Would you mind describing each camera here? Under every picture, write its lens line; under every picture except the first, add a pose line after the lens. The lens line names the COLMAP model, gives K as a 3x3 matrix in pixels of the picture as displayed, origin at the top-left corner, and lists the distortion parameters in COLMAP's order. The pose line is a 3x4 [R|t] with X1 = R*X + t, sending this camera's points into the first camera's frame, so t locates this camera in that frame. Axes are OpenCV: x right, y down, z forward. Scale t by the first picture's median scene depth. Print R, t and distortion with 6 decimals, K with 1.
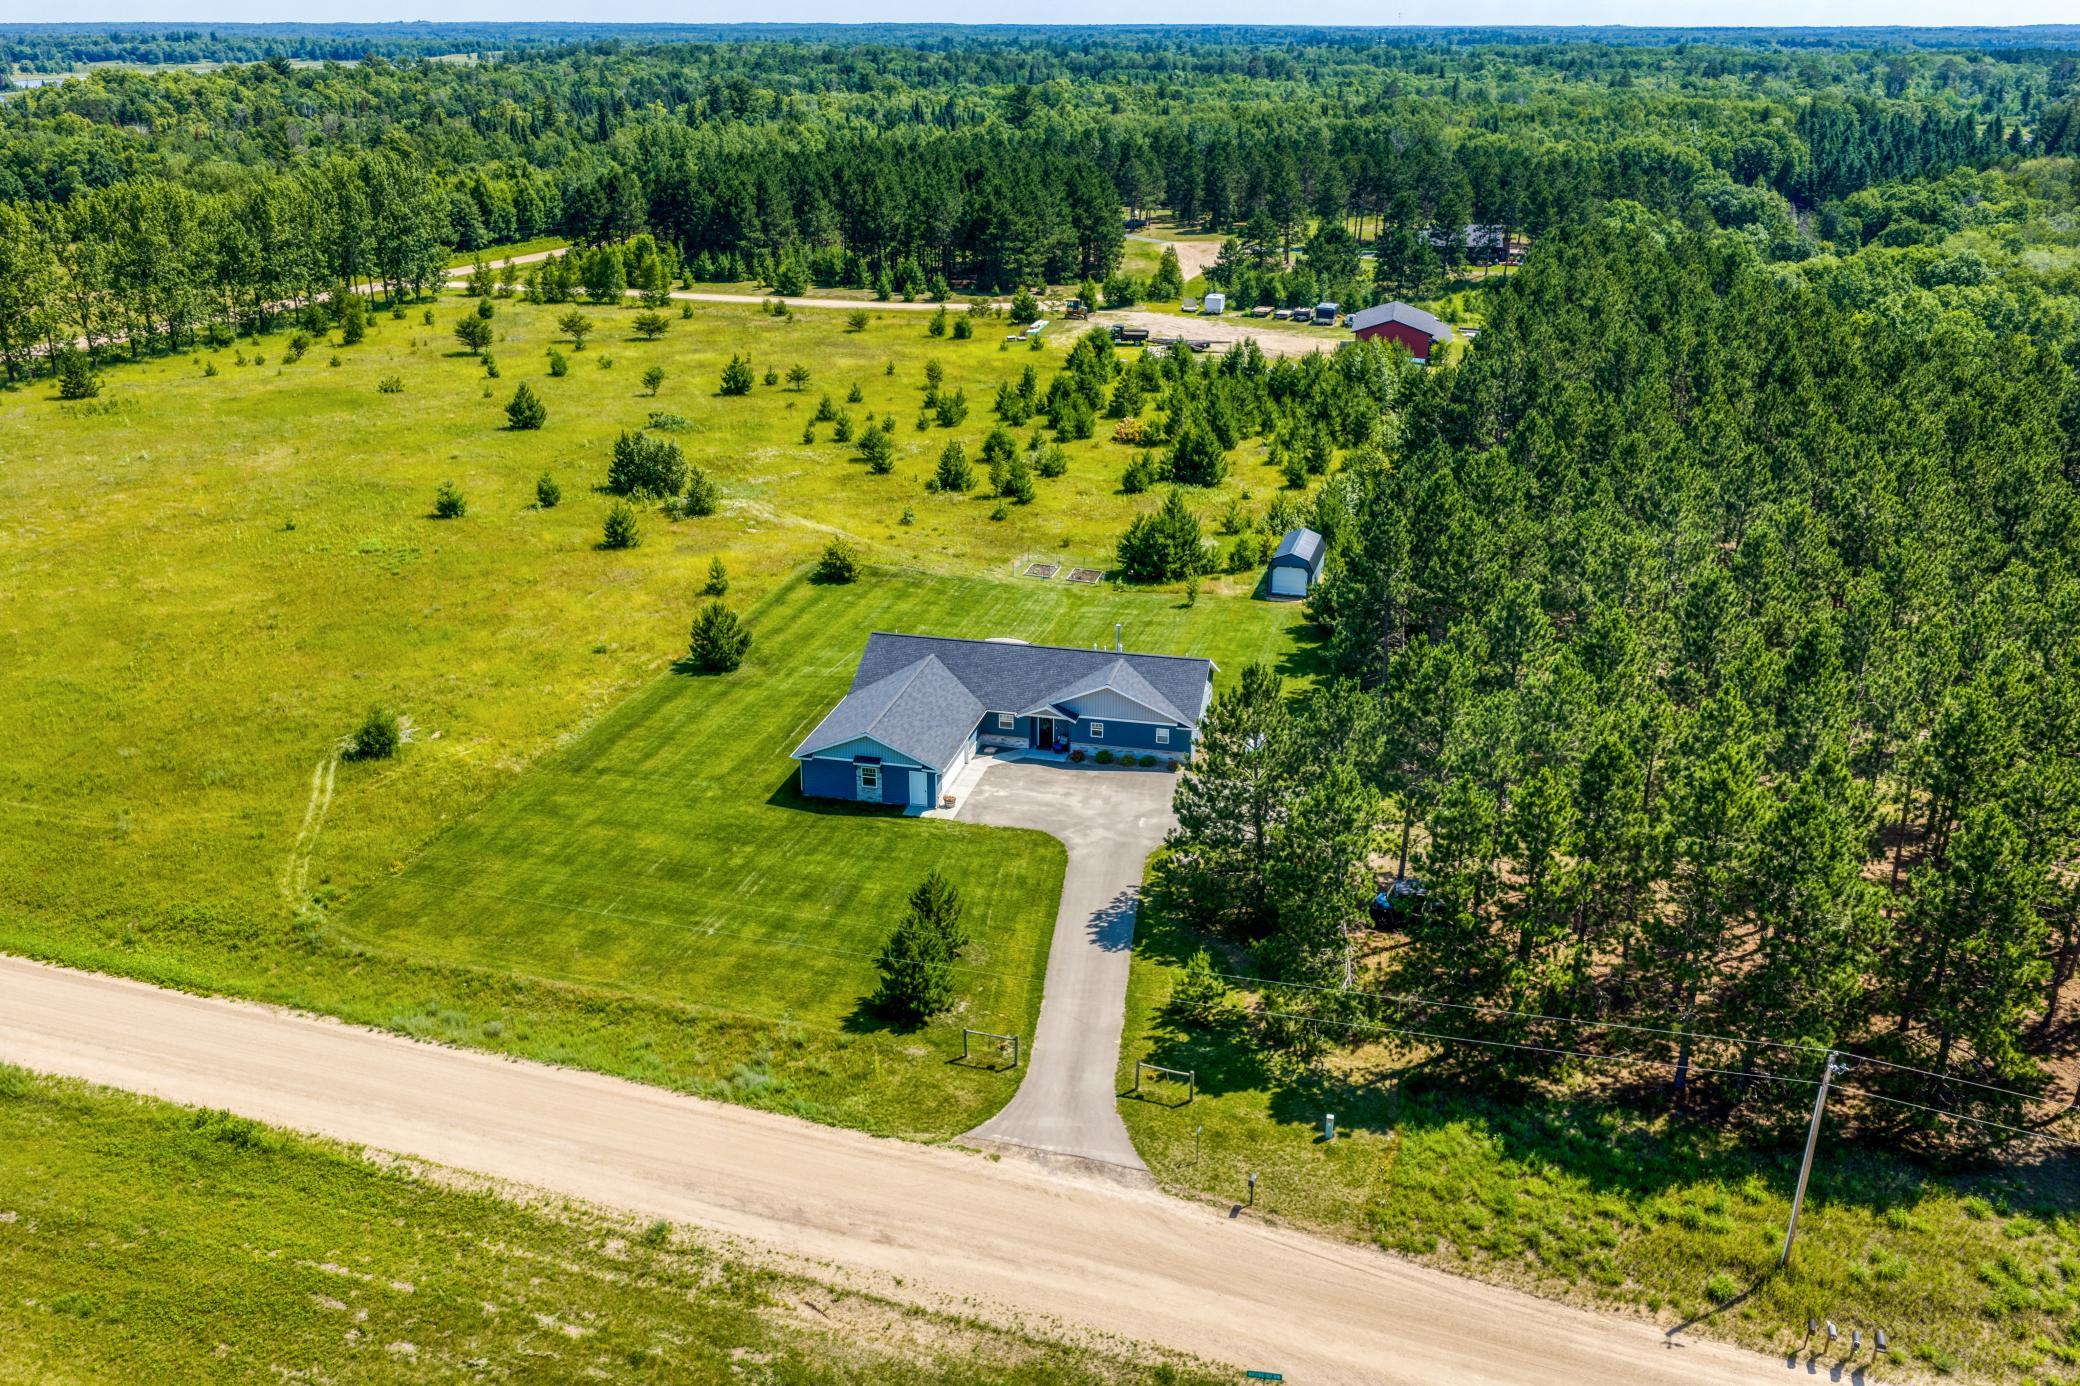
lens RADIAL K [[1718.0, 0, 1040.0], [0, 1718.0, 693.0], [0, 0, 1]] dist [0.016465, -0.017780]
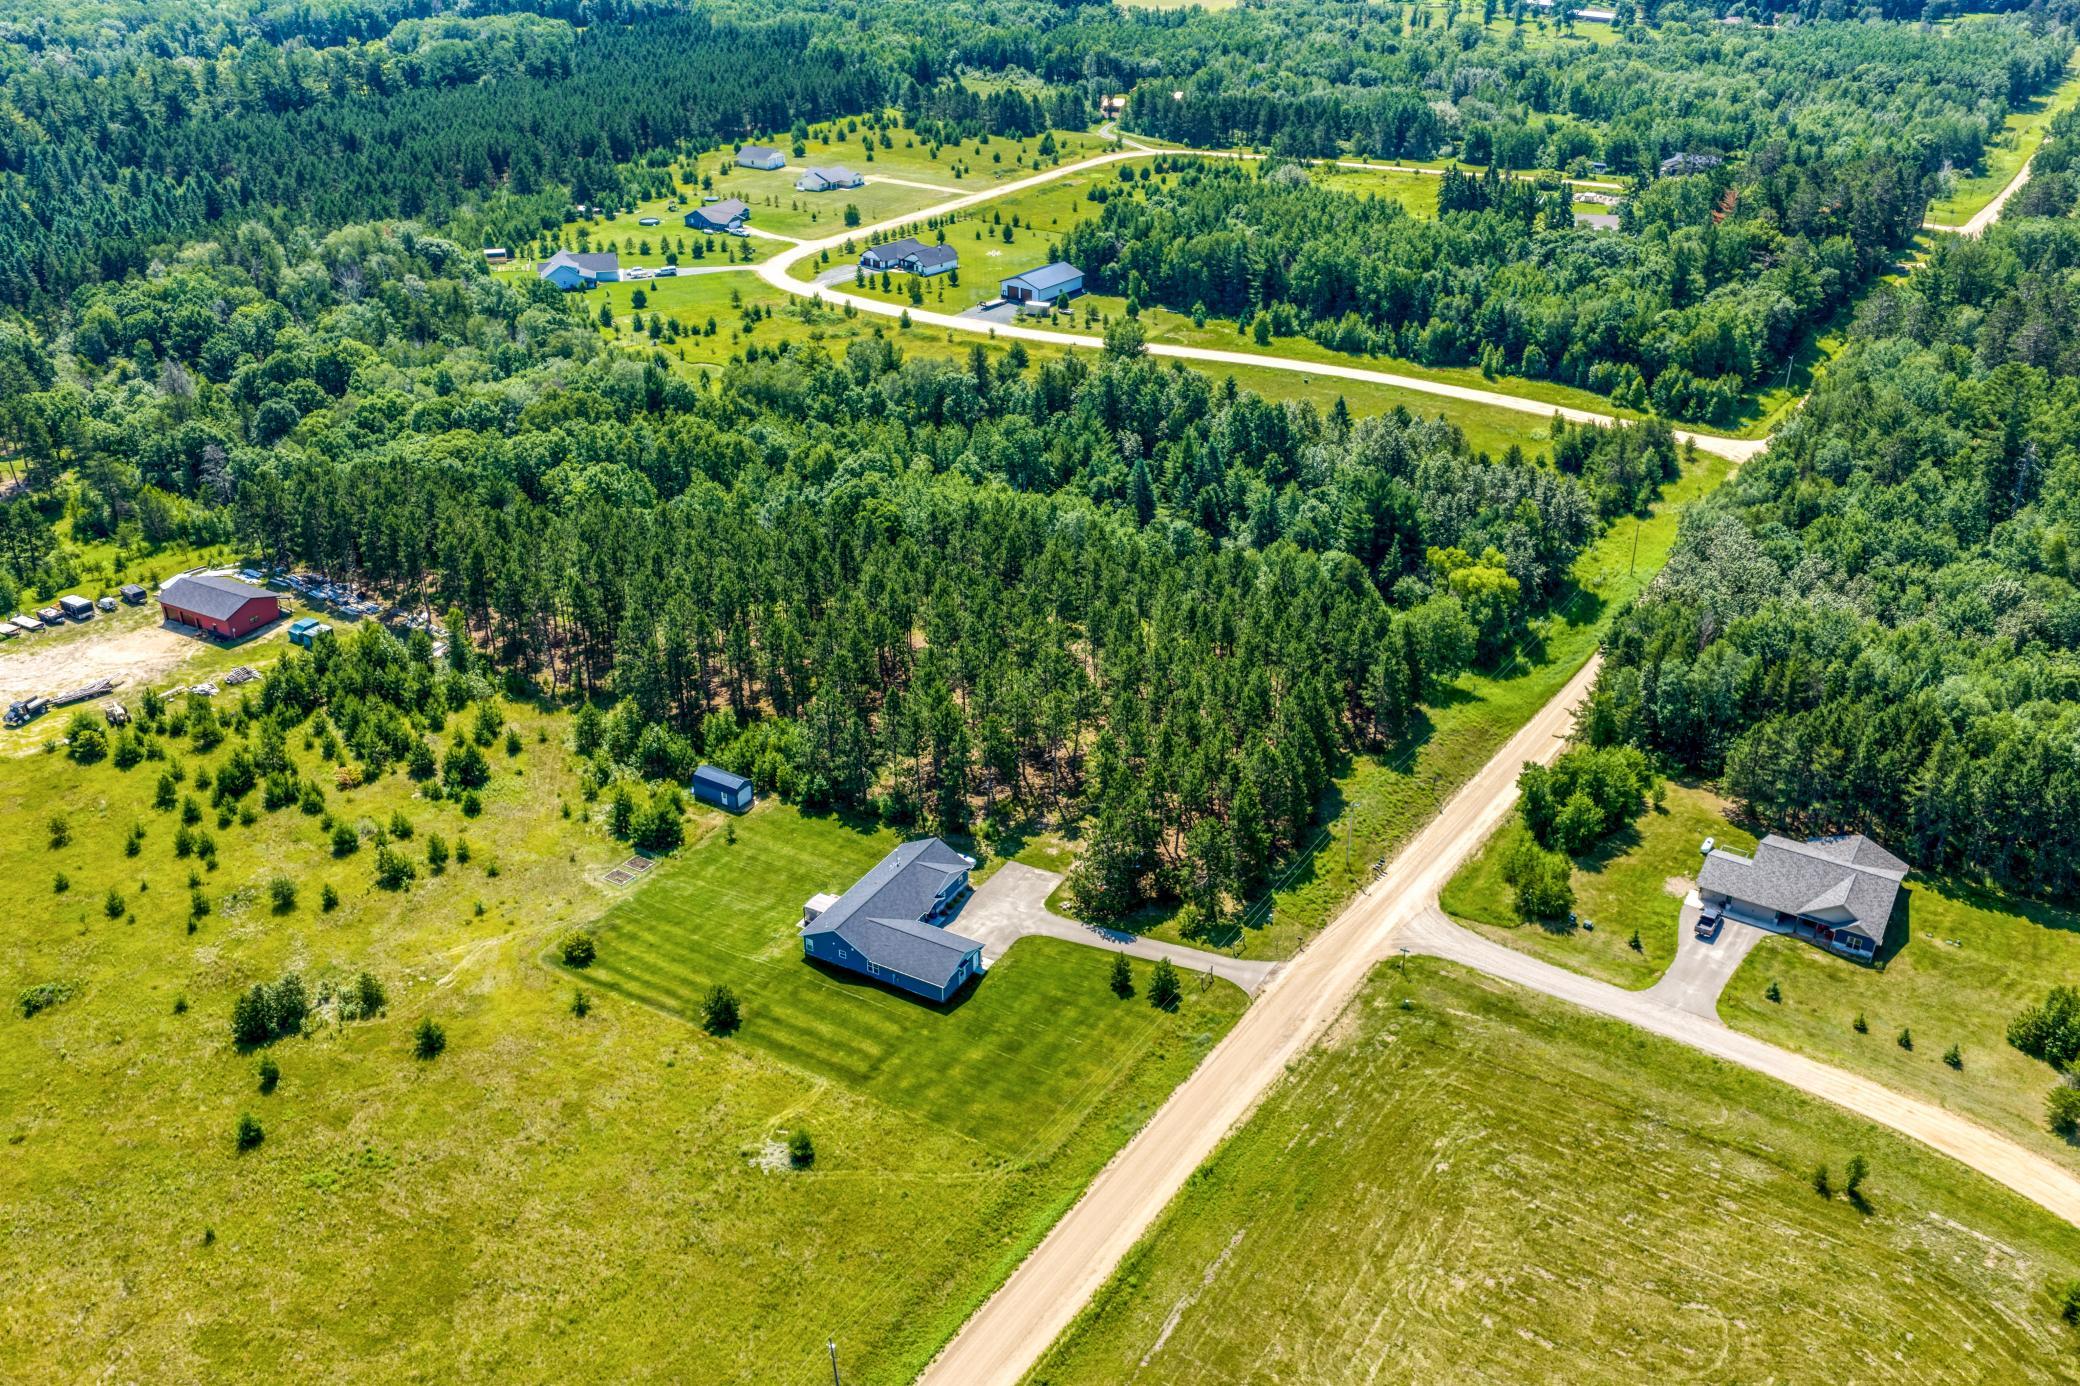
lens RADIAL K [[1704.1, 0, 1040.0], [0, 1704.1, 693.0], [0, 0, 1]] dist [0.007078, -0.014359]
pose [[0.275293, -0.454659, 0.847053, -1.979625], [0.350412, 0.867939, 0.351986, -1.106423], [-0.895224, 0.199918, 0.398255, 0.093279]]
